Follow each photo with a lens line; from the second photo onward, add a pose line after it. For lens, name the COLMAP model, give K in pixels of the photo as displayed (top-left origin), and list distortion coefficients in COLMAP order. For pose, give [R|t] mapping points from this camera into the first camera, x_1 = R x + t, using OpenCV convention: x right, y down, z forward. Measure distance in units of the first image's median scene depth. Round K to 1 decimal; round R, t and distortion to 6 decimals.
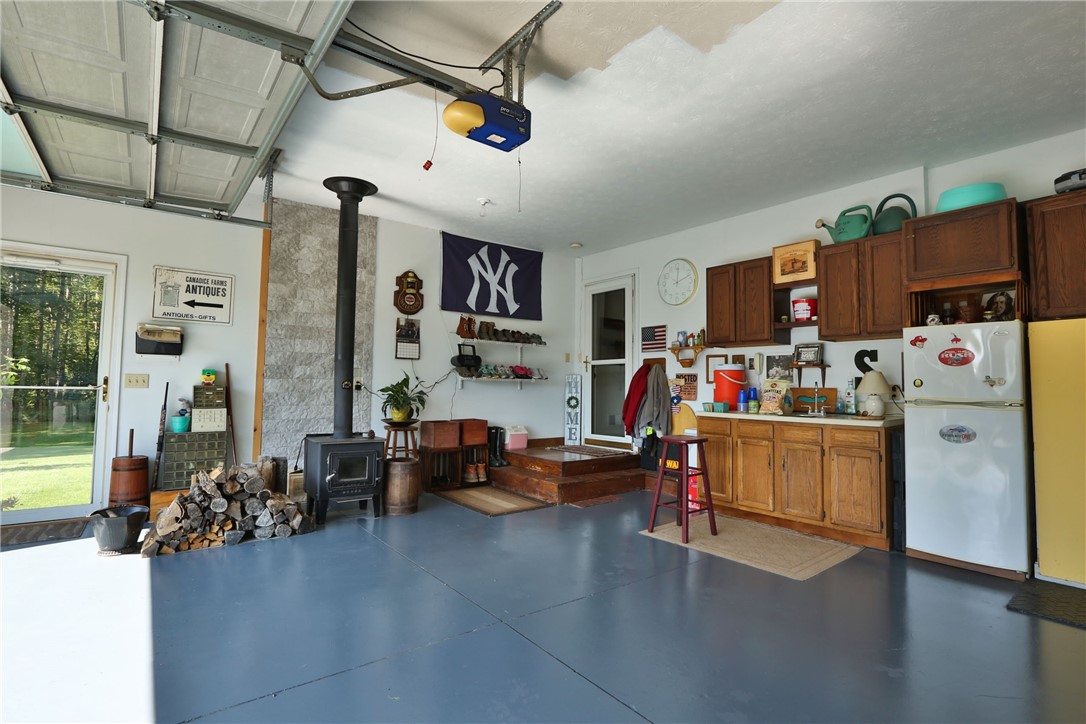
lens RADIAL K [[510.0, 0, 533.9], [0, 510.0, 359.9], [0, 0, 1]] dist [-0.052580, 0.015029]
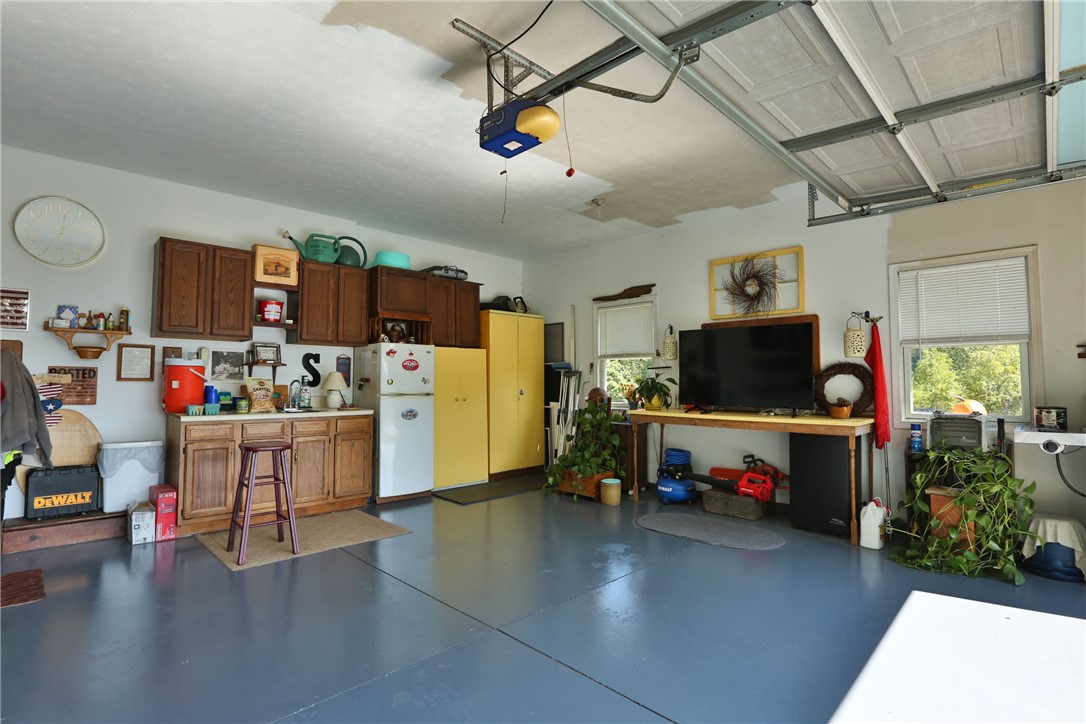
lens RADIAL K [[510.0, 0, 533.9], [0, 510.0, 359.9], [0, 0, 1]] dist [-0.052580, 0.015029]
pose [[-0.100335, 0.028595, 0.994543, -0.570552], [-0.053780, 0.997970, -0.034119, 0.008515], [-0.993499, -0.056910, -0.098593, 0.562267]]
